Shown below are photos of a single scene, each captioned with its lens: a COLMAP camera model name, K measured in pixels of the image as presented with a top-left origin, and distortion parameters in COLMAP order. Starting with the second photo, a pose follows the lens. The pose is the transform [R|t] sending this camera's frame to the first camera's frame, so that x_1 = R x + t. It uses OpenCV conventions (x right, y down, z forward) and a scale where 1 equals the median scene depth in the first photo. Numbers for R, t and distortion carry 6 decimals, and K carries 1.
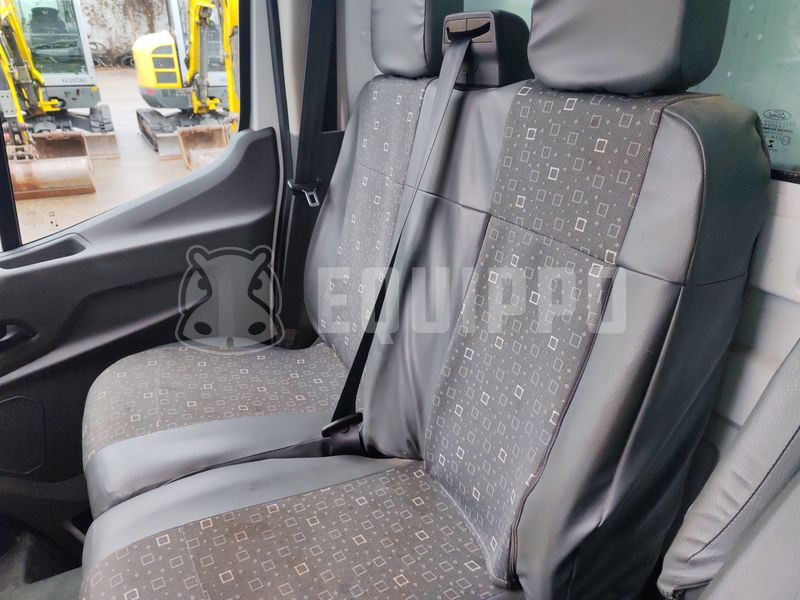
lens RADIAL K [[547.6, 0, 402.3], [0, 547.6, 299.2], [0, 0, 1]] dist [0.032941, -0.032048]
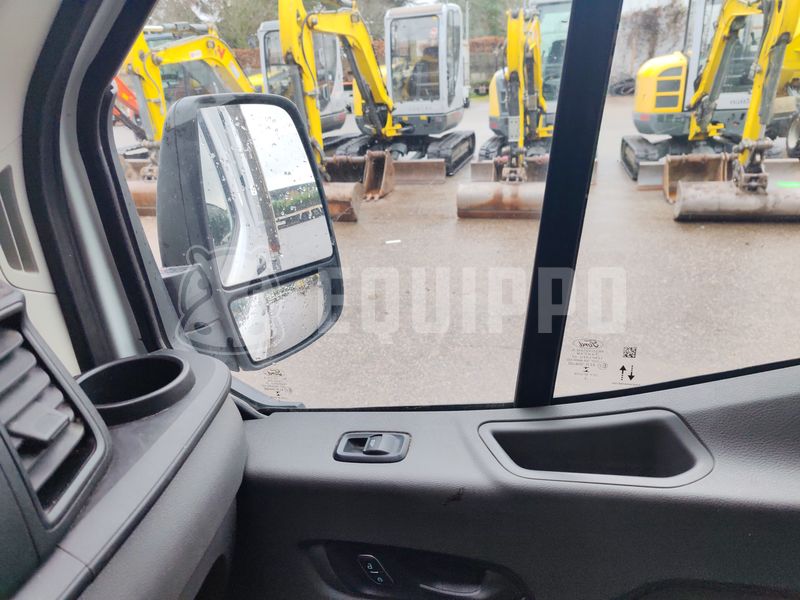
lens RADIAL K [[547.6, 0, 402.3], [0, 547.6, 299.2], [0, 0, 1]] dist [0.032941, -0.032048]
pose [[0.716572, 0.209970, -0.665160, -0.068441], [-0.240005, 0.969608, 0.047520, -0.024229], [0.654922, 0.125590, 0.745188, 0.077887]]
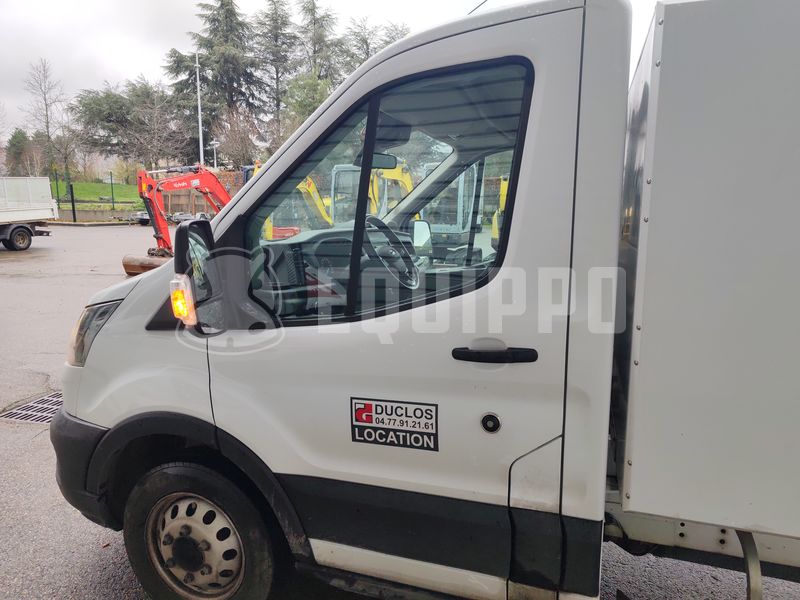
lens RADIAL K [[547.6, 0, 402.3], [0, 547.6, 299.2], [0, 0, 1]] dist [0.032941, -0.032048]
pose [[0.692073, 0.120560, -0.711688, 0.198224], [-0.313912, 0.938106, -0.146345, 0.099861], [0.649995, 0.324689, 0.687083, -0.206634]]
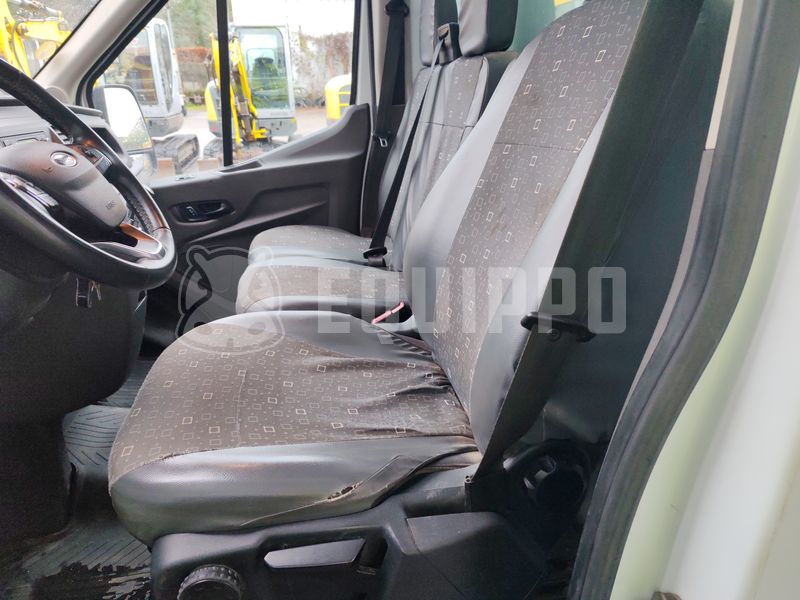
lens RADIAL K [[547.6, 0, 402.3], [0, 547.6, 299.2], [0, 0, 1]] dist [0.032941, -0.032048]
pose [[0.955388, 0.080051, -0.284300, 0.060573], [-0.097853, 0.993996, -0.048951, 0.055216], [0.278674, 0.074586, 0.957485, -0.083827]]
